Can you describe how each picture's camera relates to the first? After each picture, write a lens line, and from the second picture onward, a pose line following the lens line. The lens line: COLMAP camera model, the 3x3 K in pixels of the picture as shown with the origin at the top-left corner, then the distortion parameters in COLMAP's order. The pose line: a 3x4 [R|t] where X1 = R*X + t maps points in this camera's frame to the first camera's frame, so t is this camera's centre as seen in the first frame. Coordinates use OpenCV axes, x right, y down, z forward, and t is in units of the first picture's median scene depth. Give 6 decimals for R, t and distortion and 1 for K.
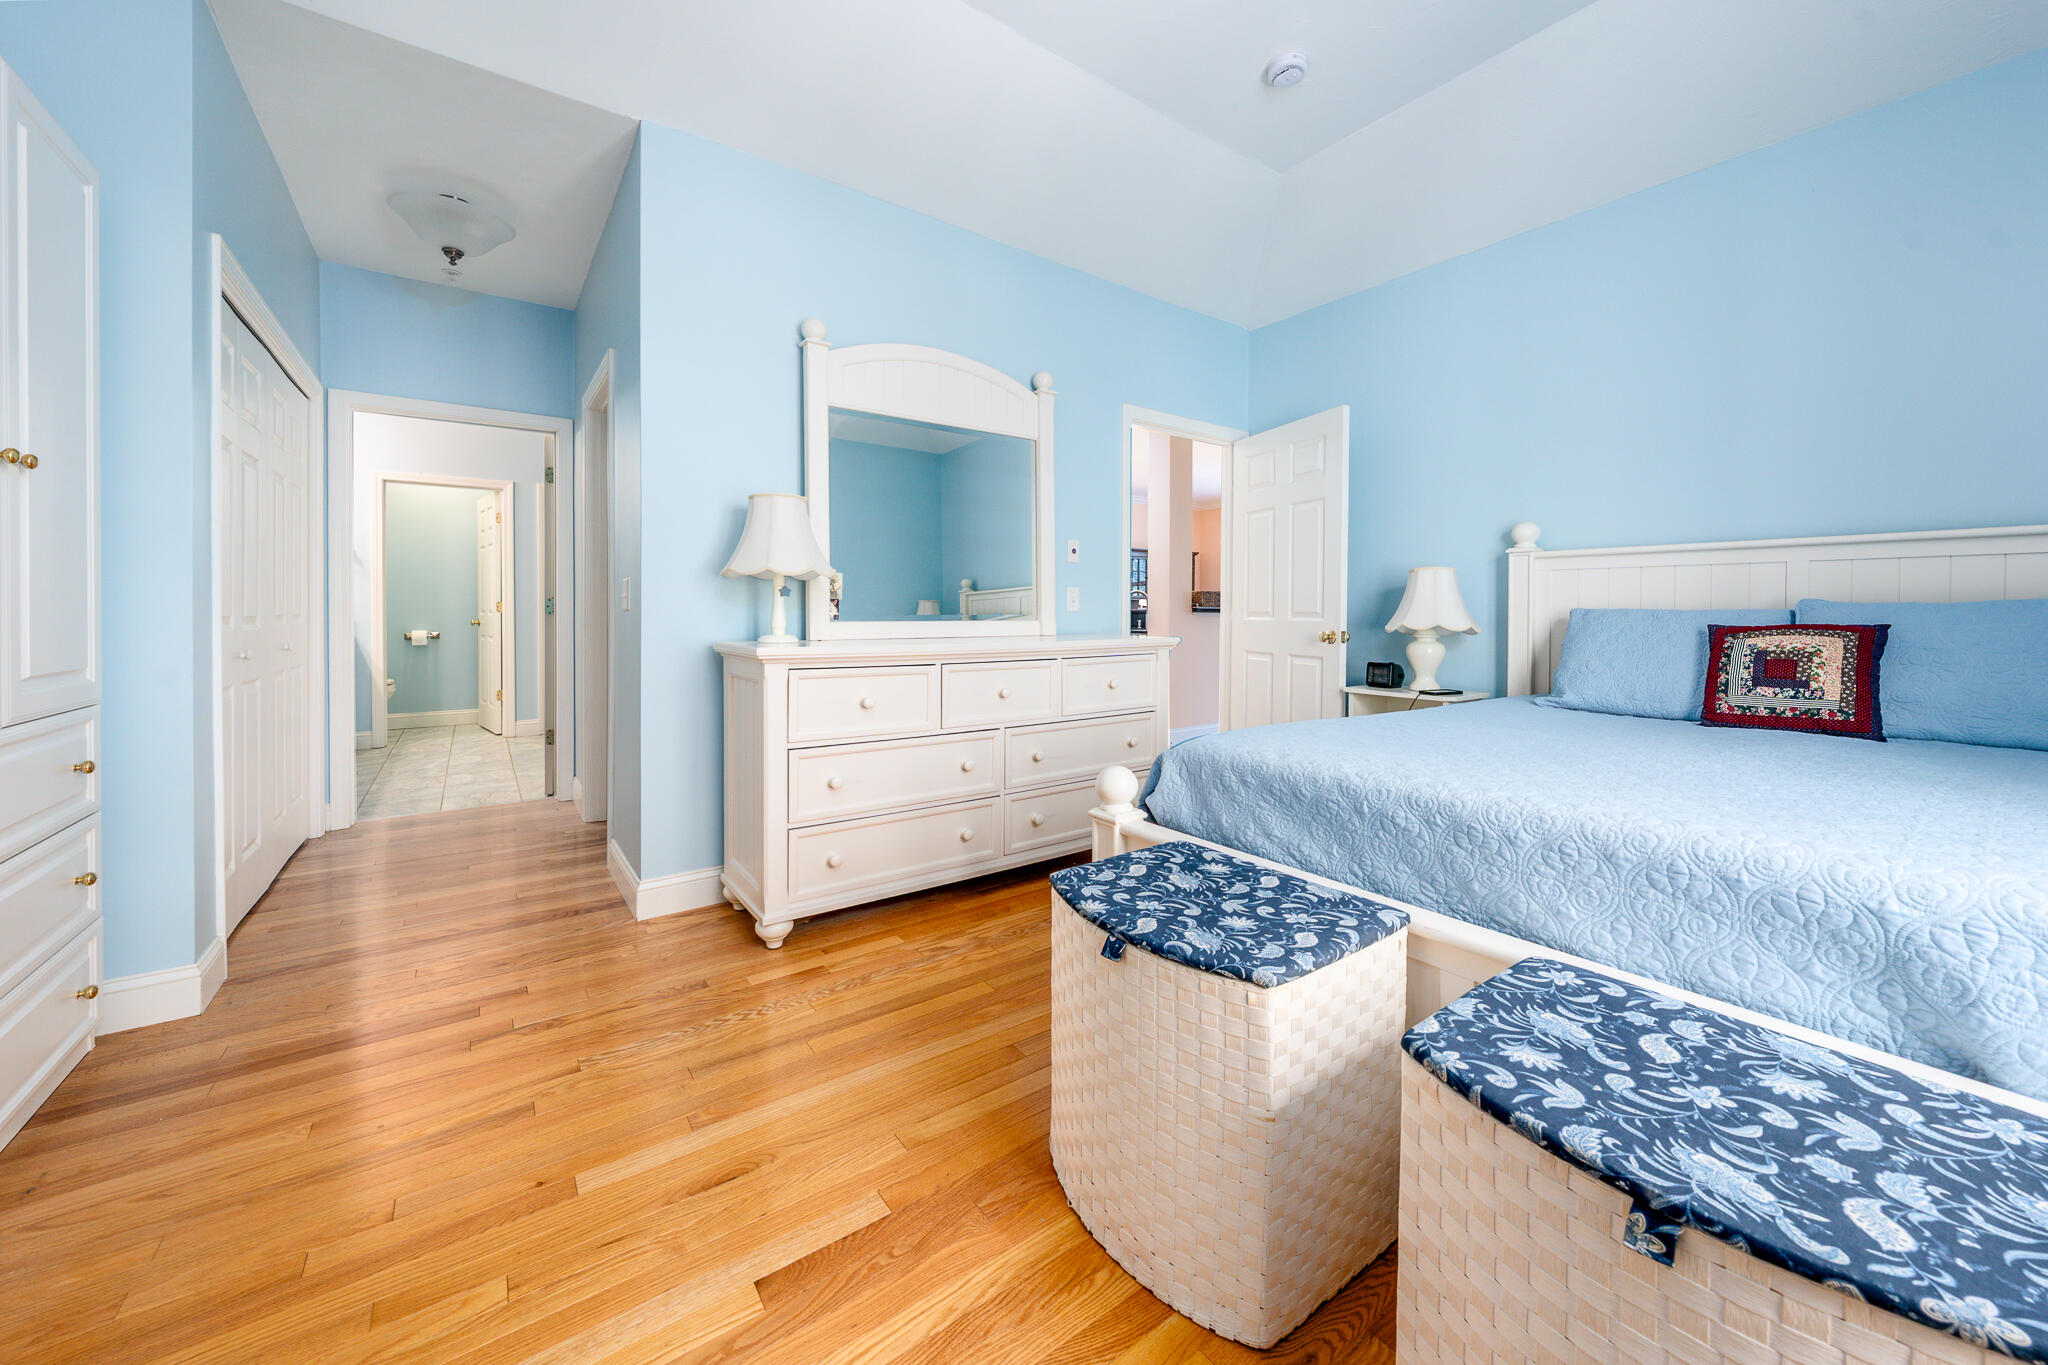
lens RADIAL K [[754.3, 0, 1024.8], [0, 754.3, 613.8], [0, 0, 1]] dist [0.000137, -0.000001]
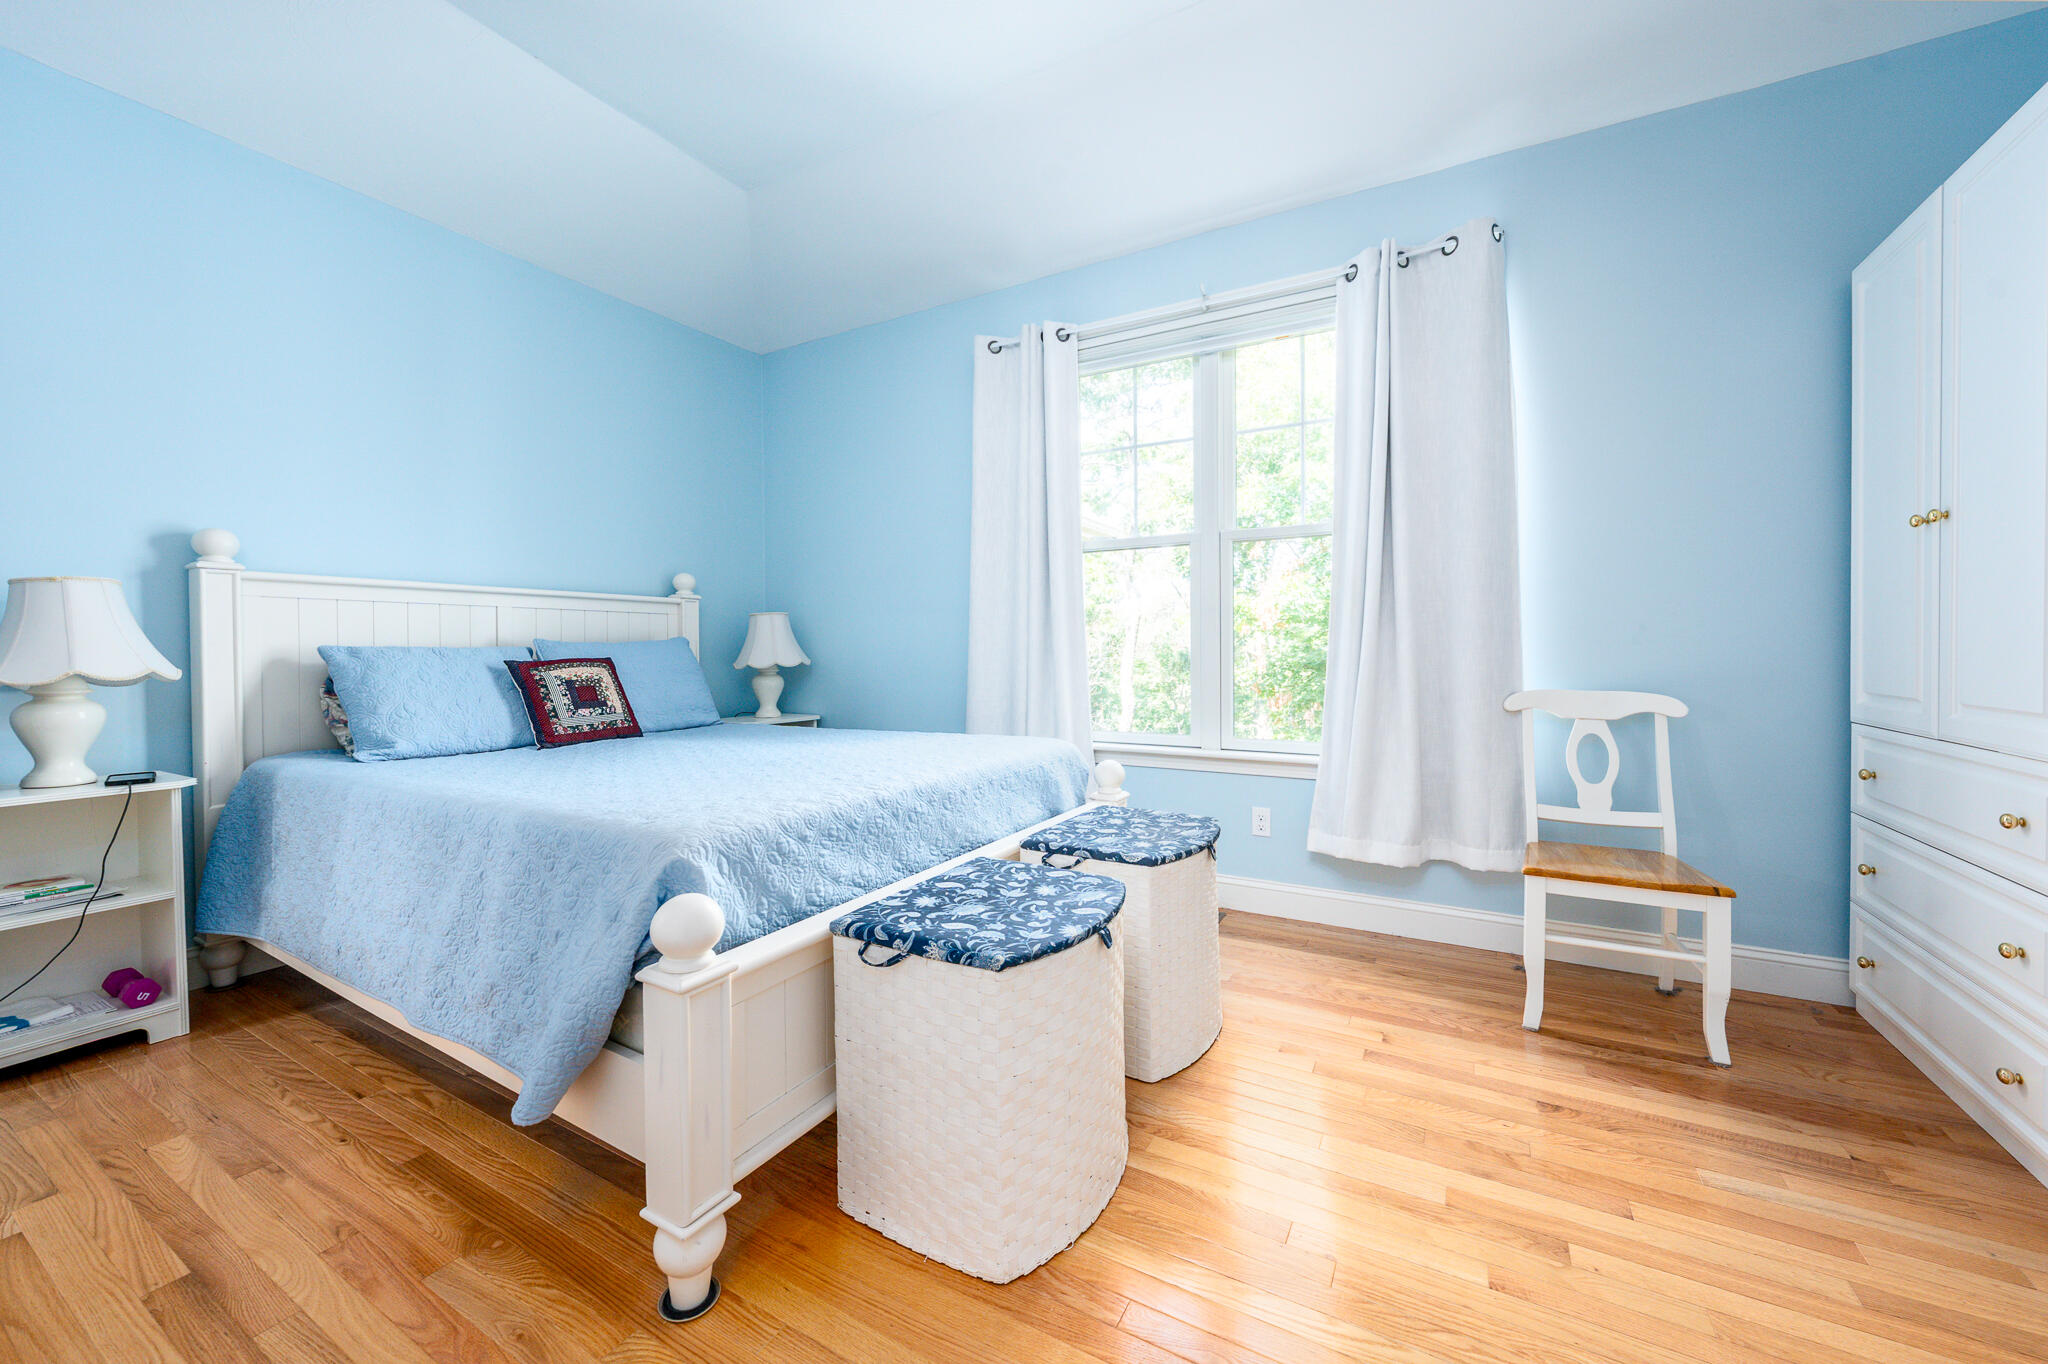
lens RADIAL K [[795.4, 0, 1005.0], [0, 795.4, 624.3], [0, 0, 1]] dist [0.000369, -0.000139]
pose [[-0.398841, 0.026917, 0.916625, -0.566380], [0.008027, 0.999633, -0.025862, -0.003912], [-0.916985, -0.002958, -0.398911, 0.970559]]
